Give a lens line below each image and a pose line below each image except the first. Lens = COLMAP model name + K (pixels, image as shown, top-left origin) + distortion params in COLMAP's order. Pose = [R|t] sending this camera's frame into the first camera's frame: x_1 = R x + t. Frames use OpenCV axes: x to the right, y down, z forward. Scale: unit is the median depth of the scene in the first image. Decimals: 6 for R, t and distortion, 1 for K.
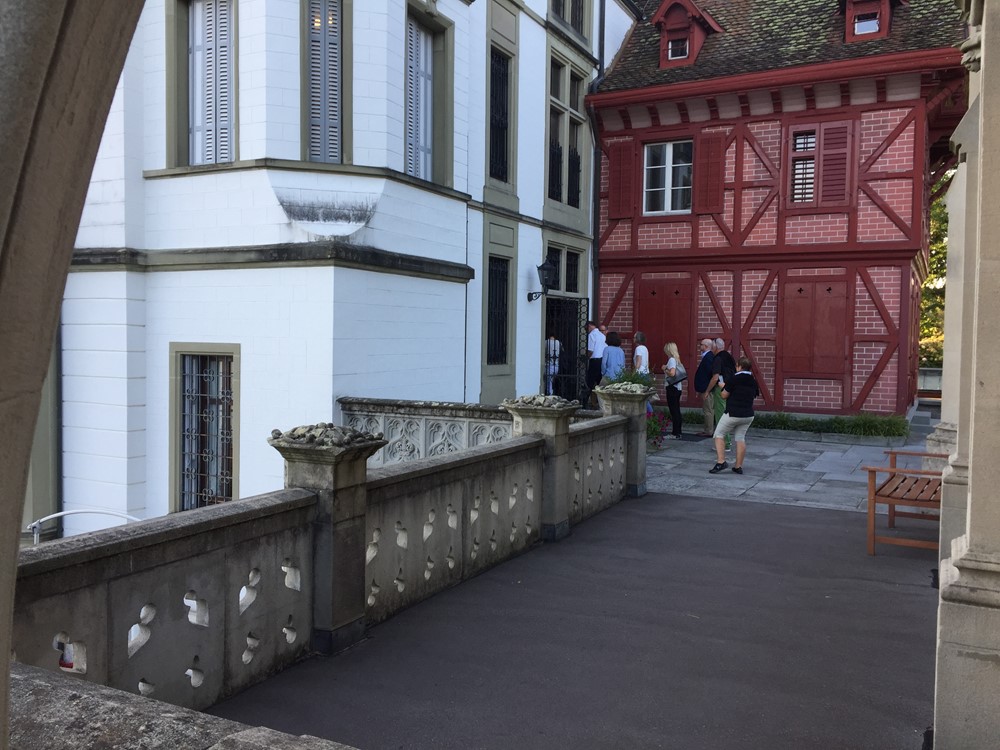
lens RADIAL K [[877.5, 0, 498.8], [0, 877.5, 375.7], [0, 0, 1]] dist [0.083142, -0.109858]
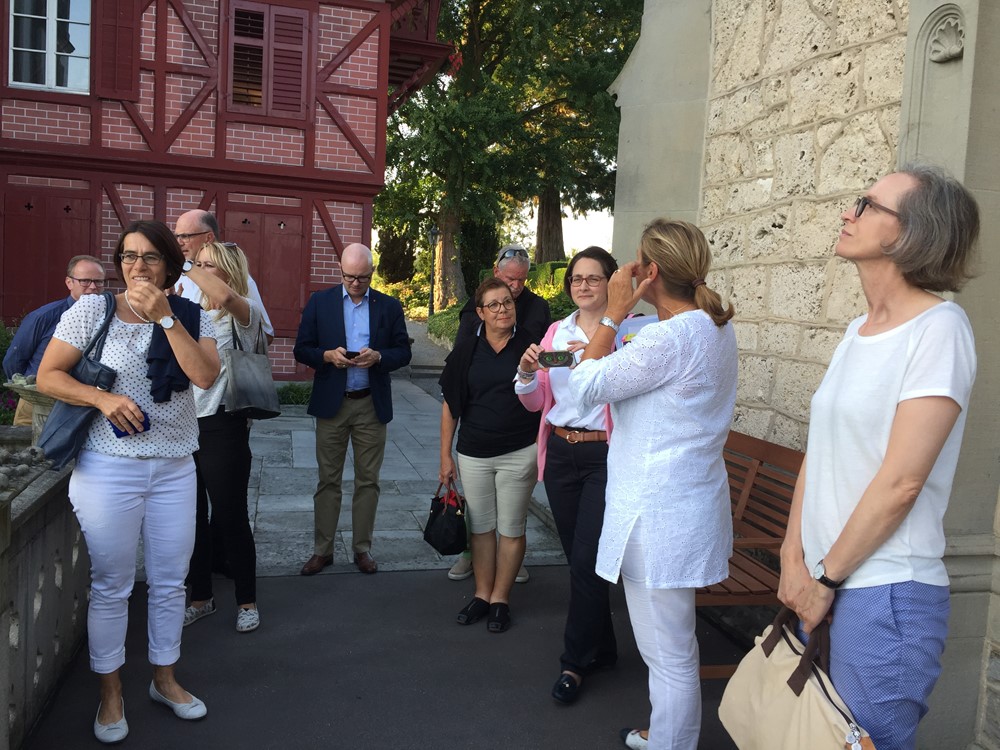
lens RADIAL K [[877.5, 0, 500.9], [0, 877.5, 372.8], [0, 0, 1]] dist [0.083142, -0.109858]
pose [[0.752507, -0.023743, 0.658156, -0.003711], [-0.013568, 0.998579, 0.051536, -0.007569], [-0.658444, -0.047711, 0.751116, 0.266048]]
